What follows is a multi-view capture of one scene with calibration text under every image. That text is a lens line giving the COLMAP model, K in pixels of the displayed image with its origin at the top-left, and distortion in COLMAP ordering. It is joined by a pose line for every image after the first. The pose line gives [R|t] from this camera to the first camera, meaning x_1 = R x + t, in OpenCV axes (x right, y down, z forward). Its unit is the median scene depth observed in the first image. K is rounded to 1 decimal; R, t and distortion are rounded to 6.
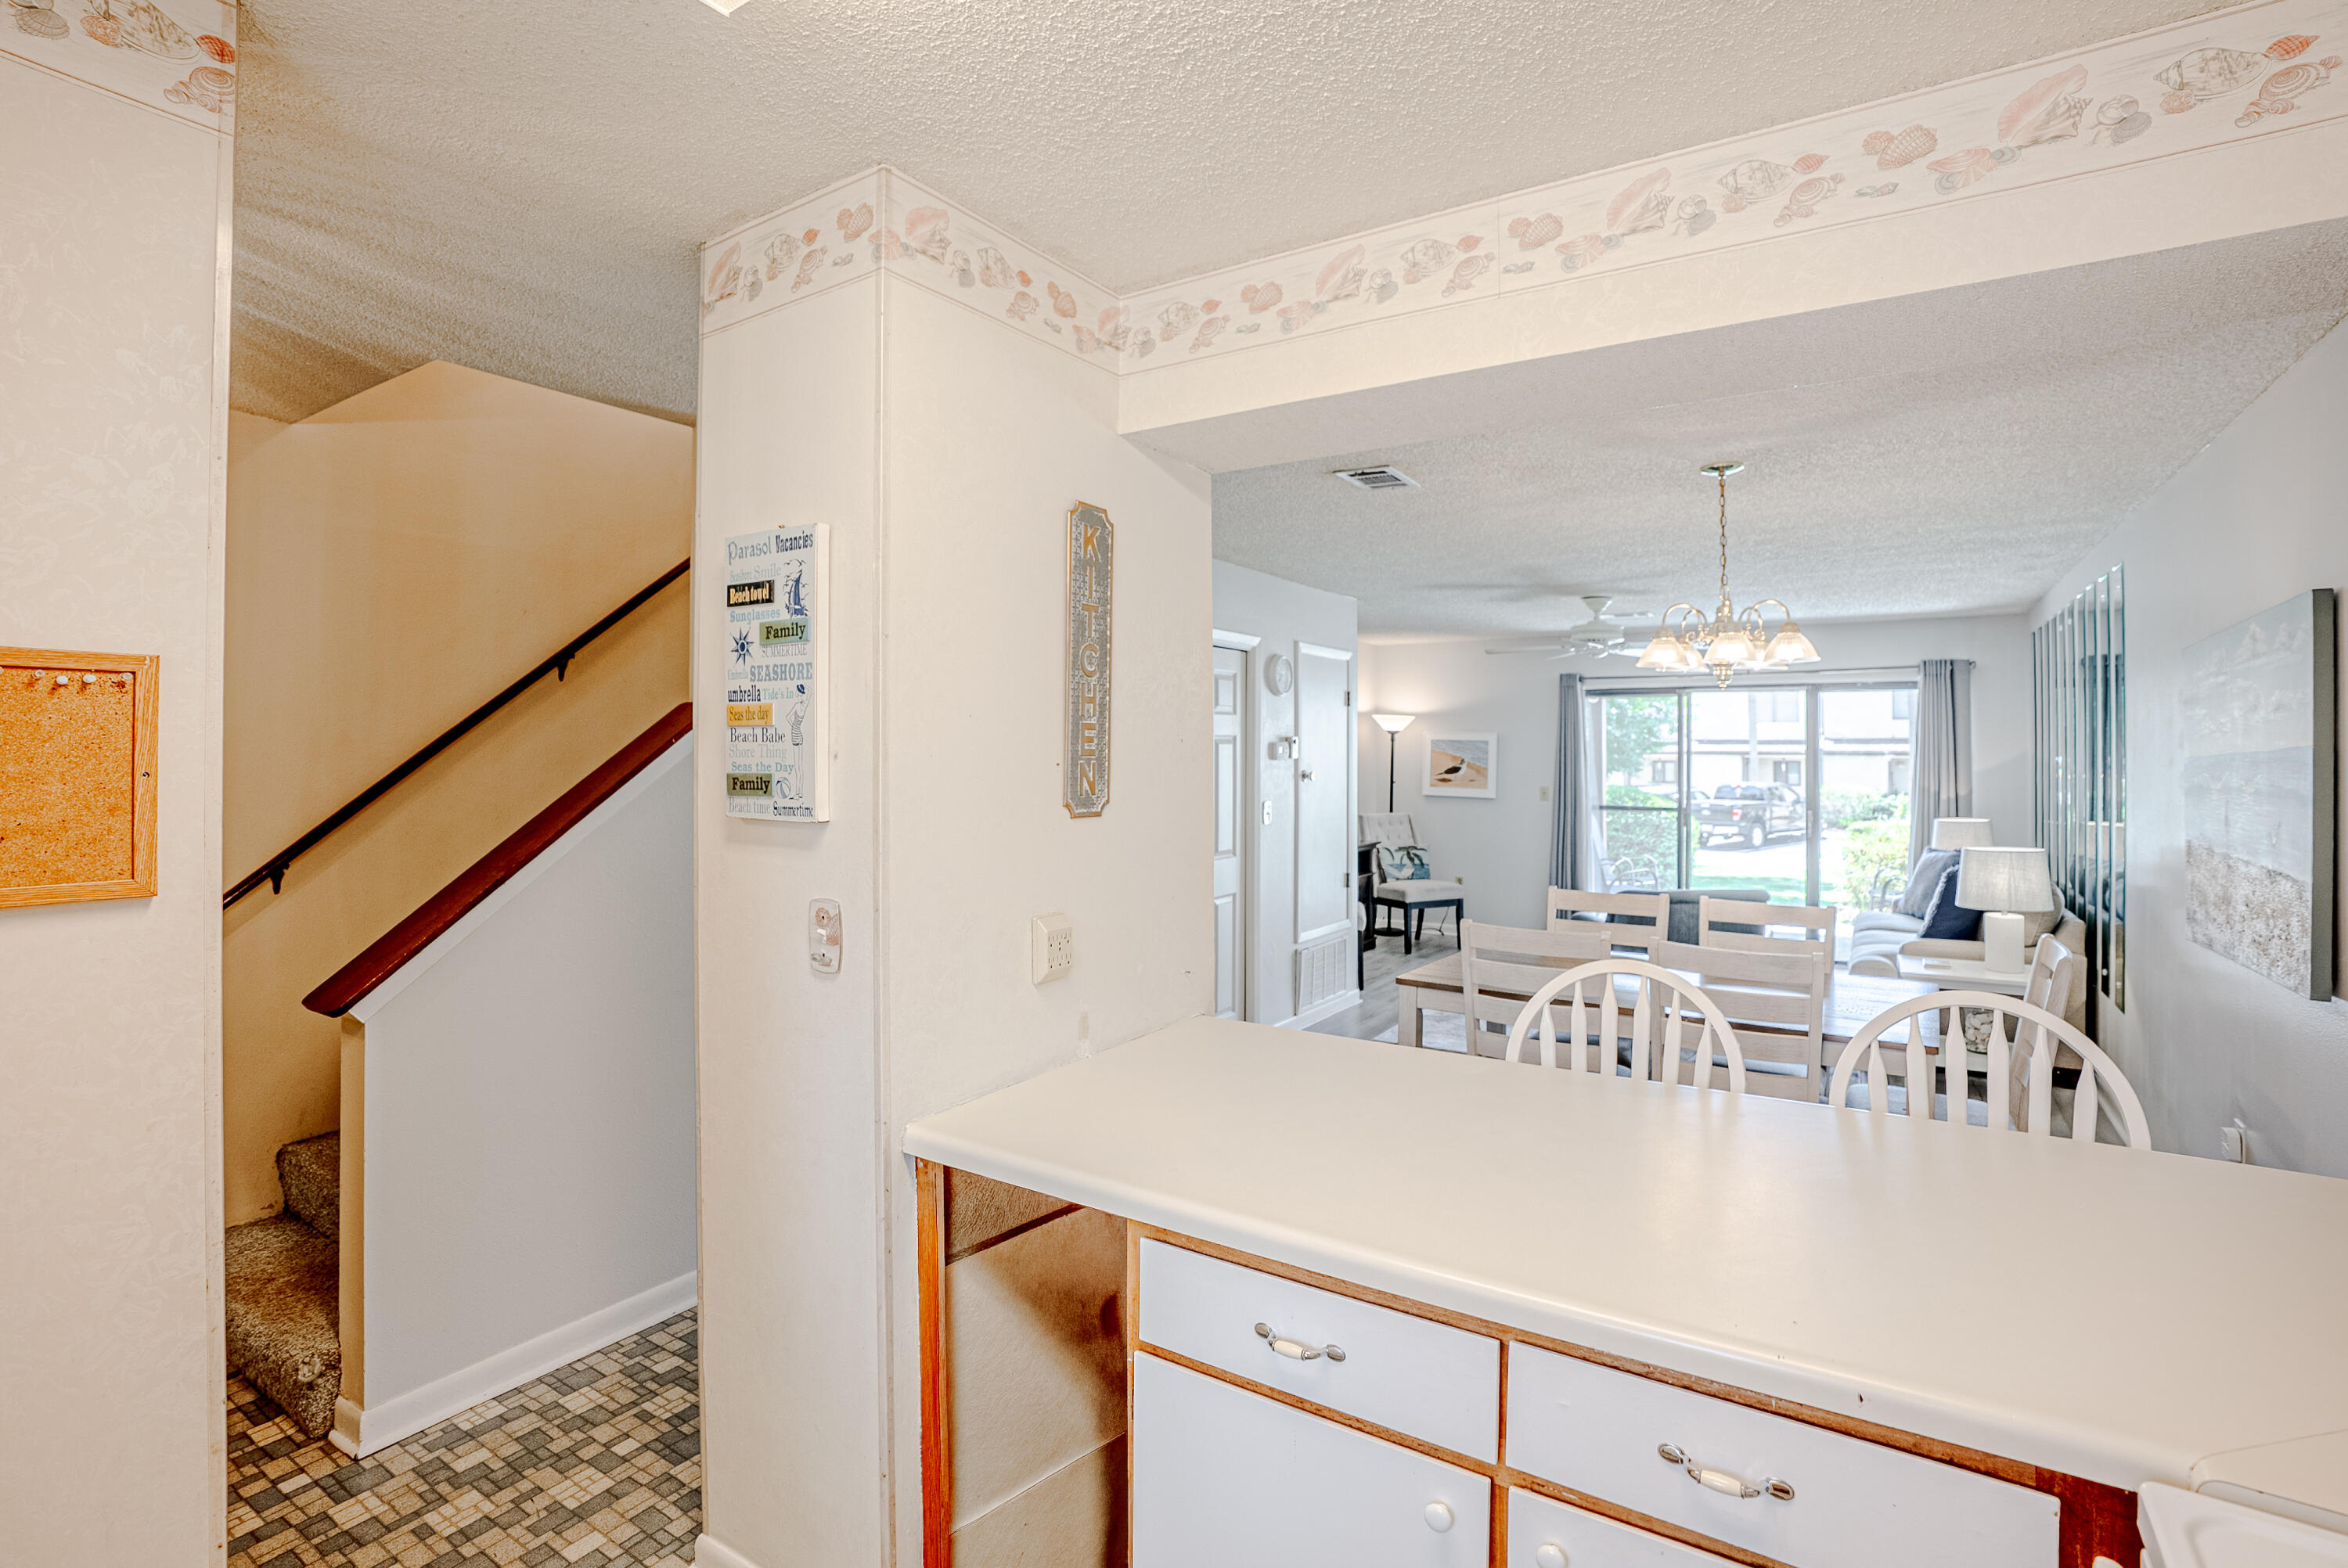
lens RADIAL K [[1106.3, 0, 1205.7], [0, 1106.3, 752.8], [0, 0, 1]] dist [-0.061373, 0.019642]
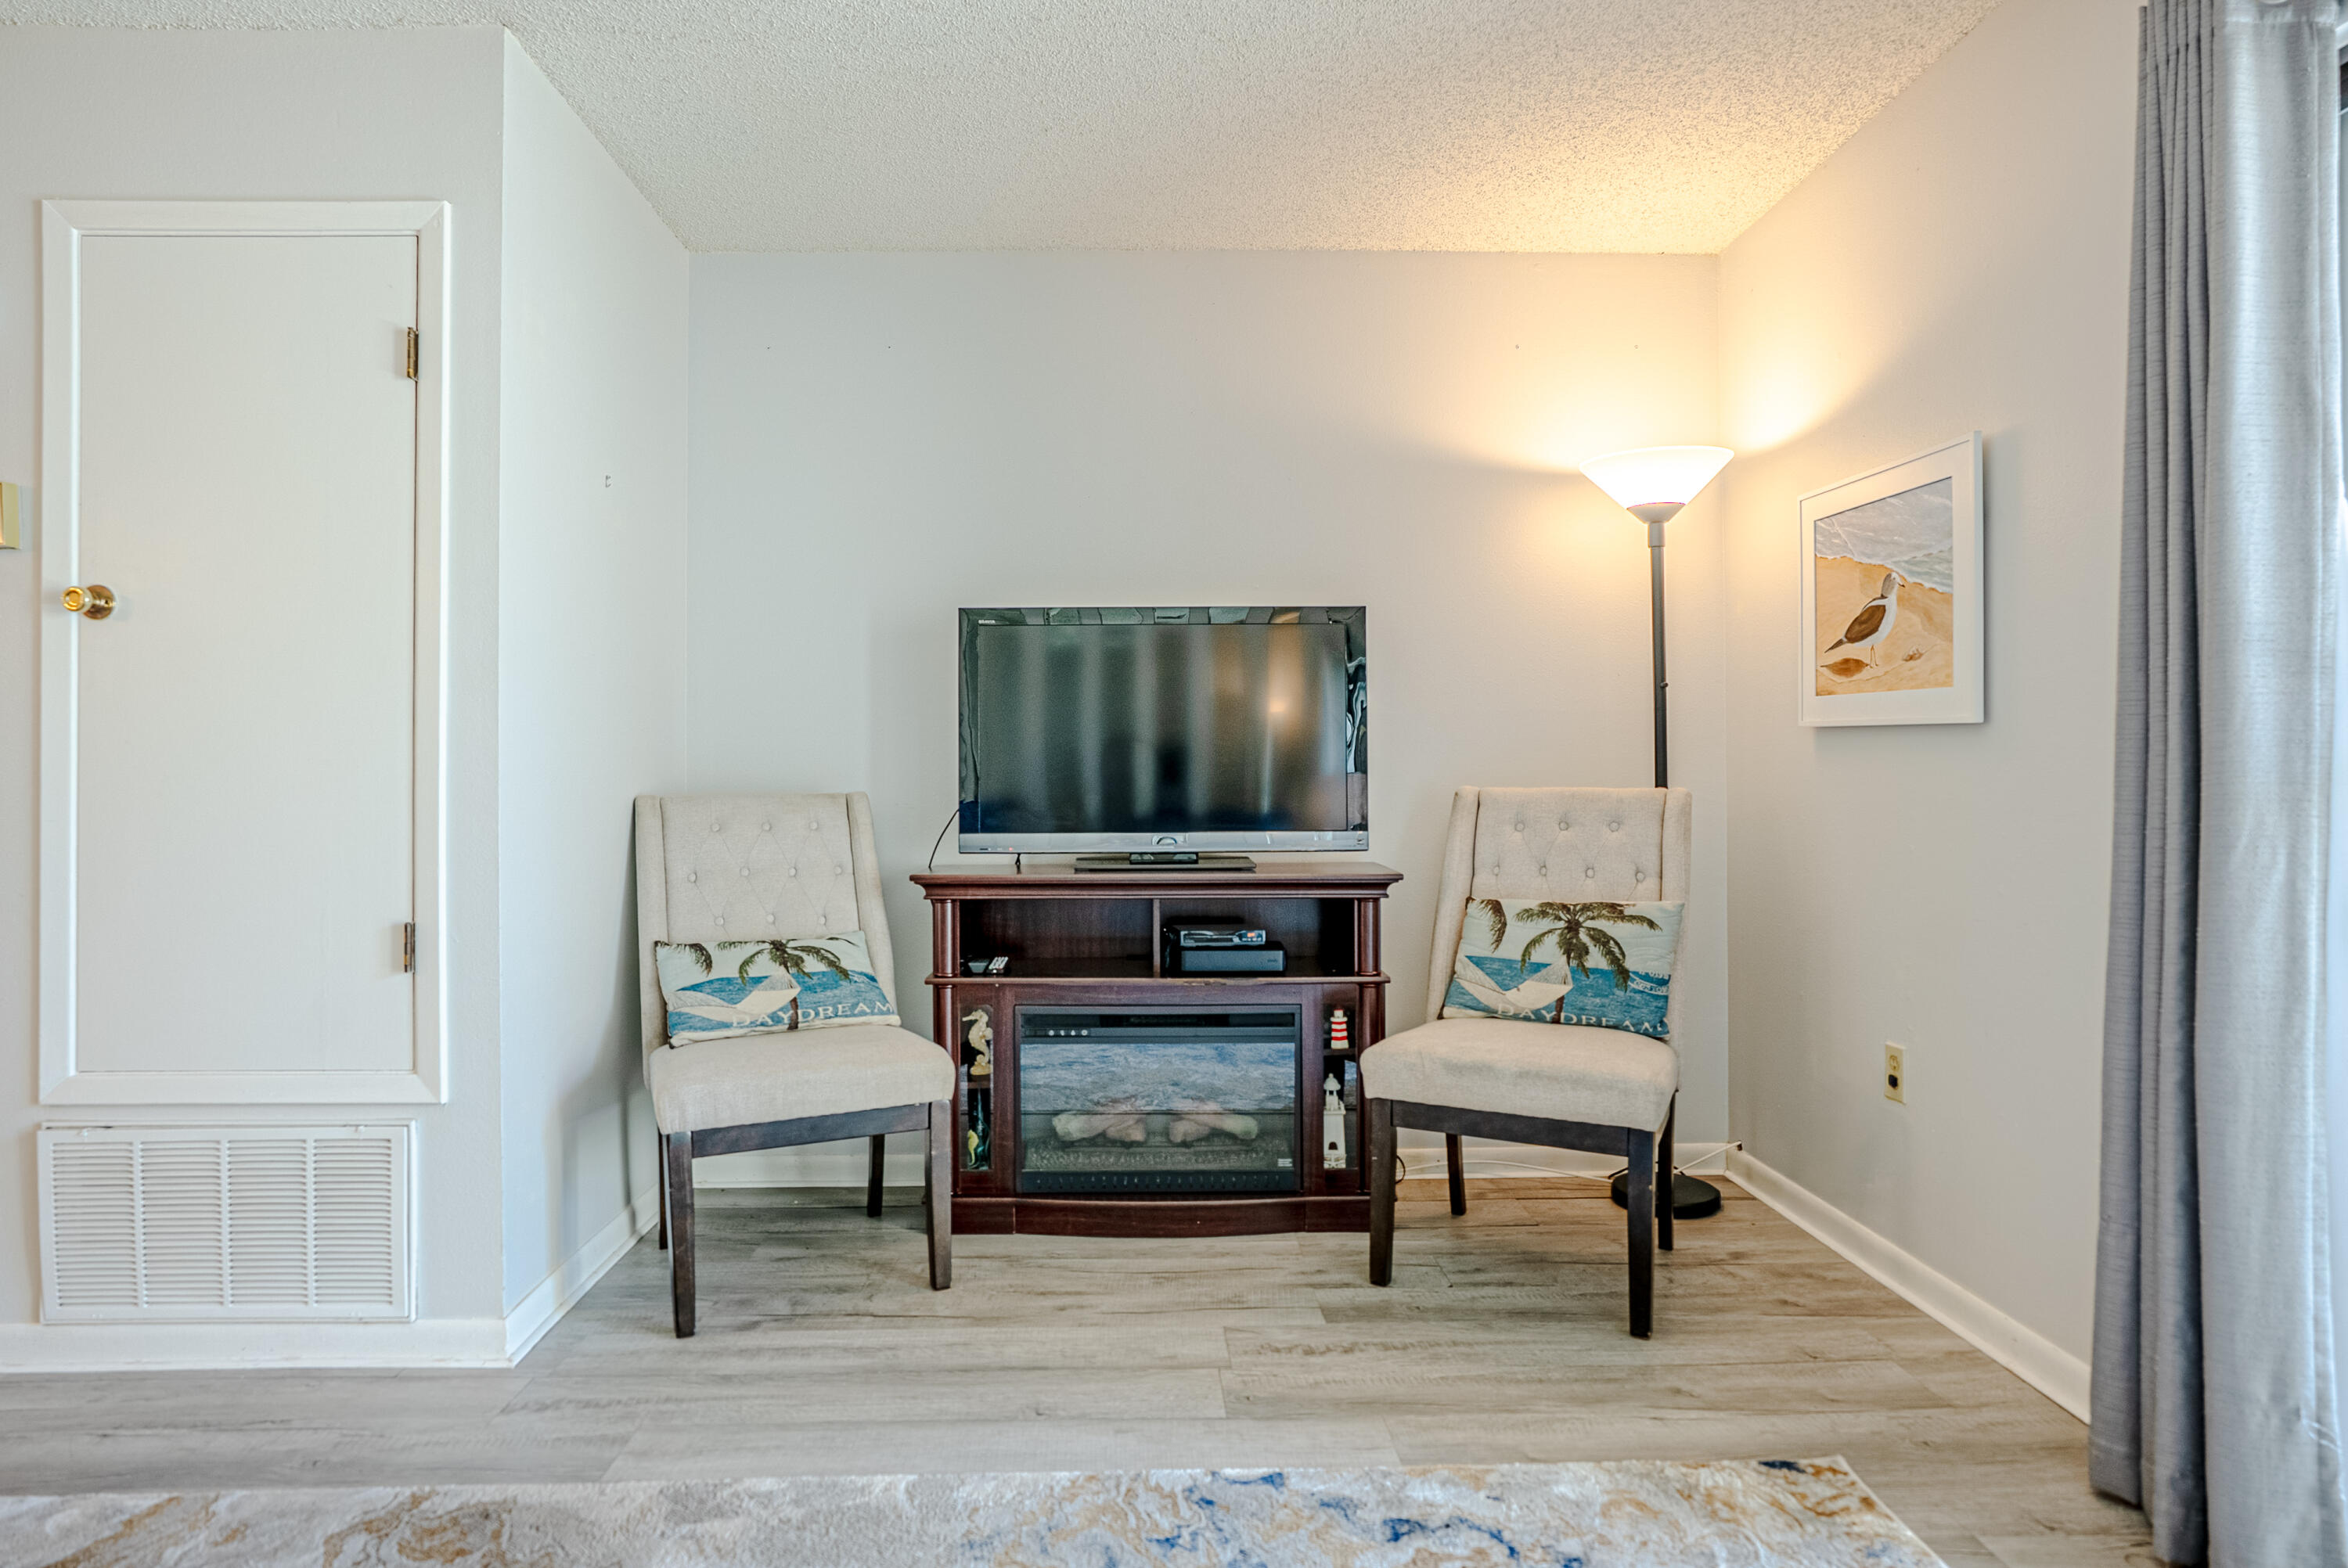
lens RADIAL K [[1305.4, 0, 1127.4], [0, 1305.4, 757.9], [0, 0, 1]] dist [-0.026894, 0.007117]
pose [[0.540630, -0.015684, -0.841114, 0.489106], [0.007844, 0.999877, -0.013603, 0.063570], [0.841224, 0.000756, 0.540686, 0.893793]]
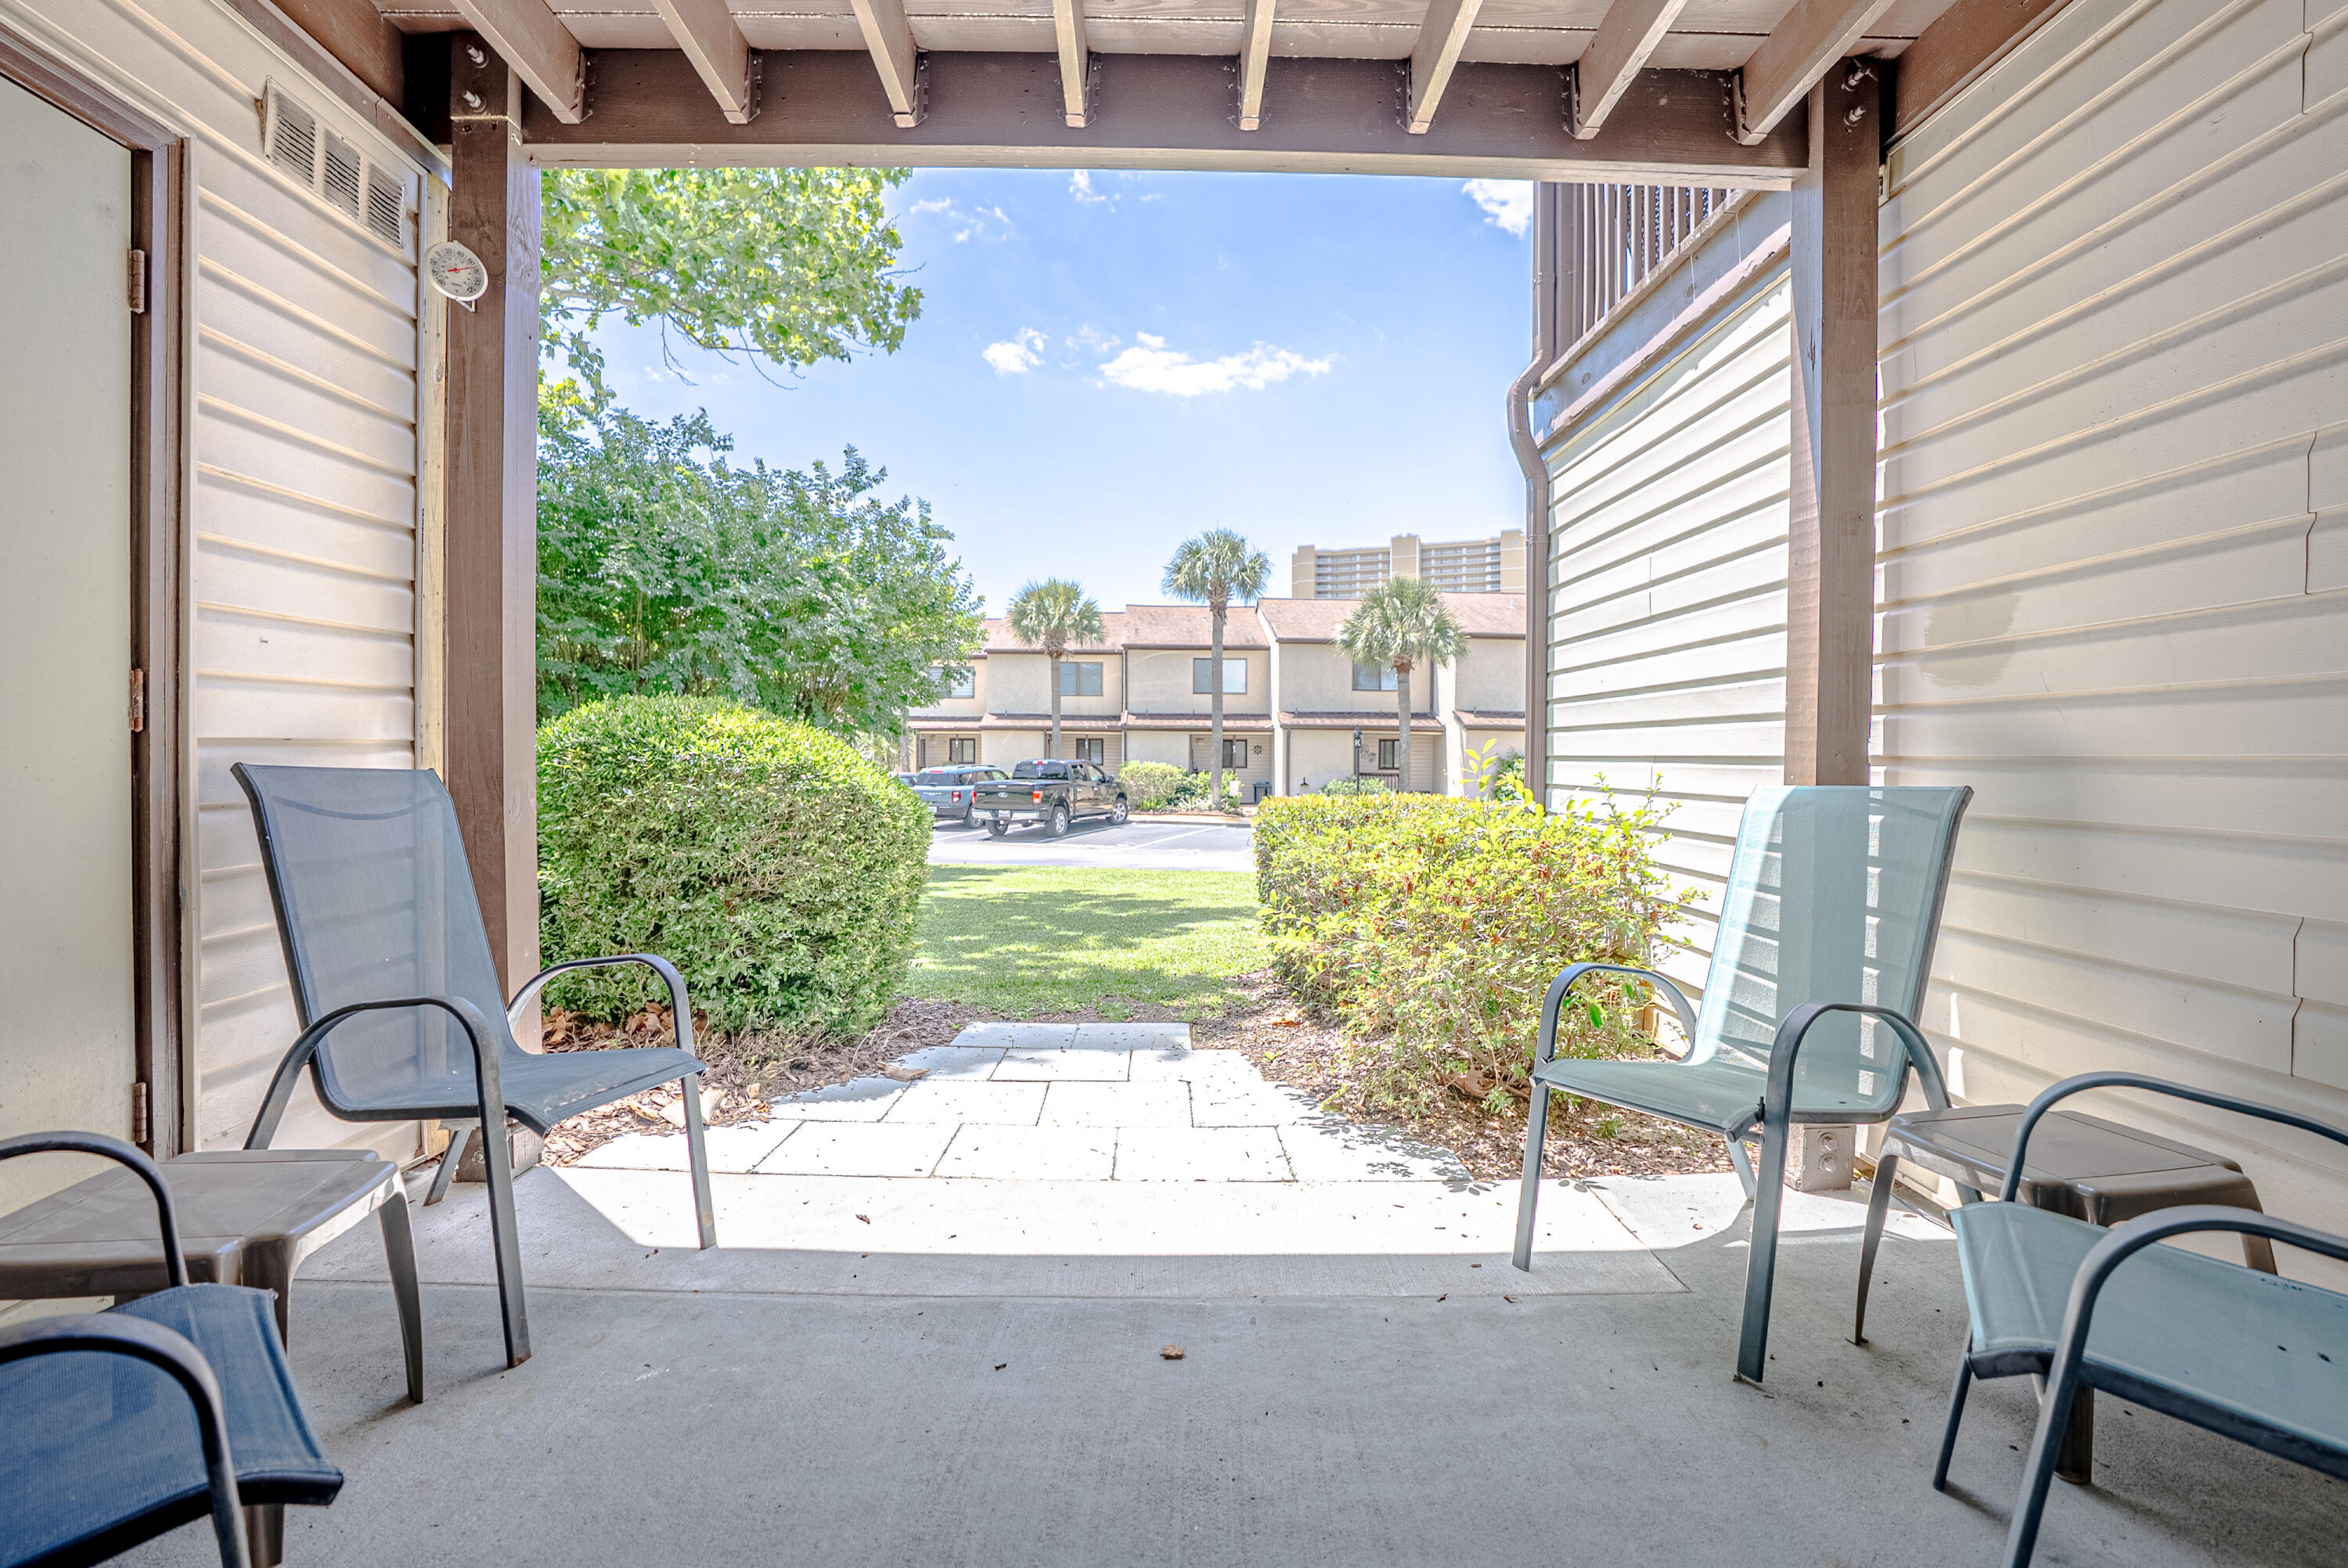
lens RADIAL K [[1106.3, 0, 1208.7], [0, 1106.3, 764.1], [0, 0, 1]] dist [-0.061373, 0.019642]
pose [[0.822701, -0.002859, 0.568468, 0.539036], [-0.008364, 0.999818, 0.017133, 0.072468], [-0.568413, -0.018850, 0.822527, 1.092838]]
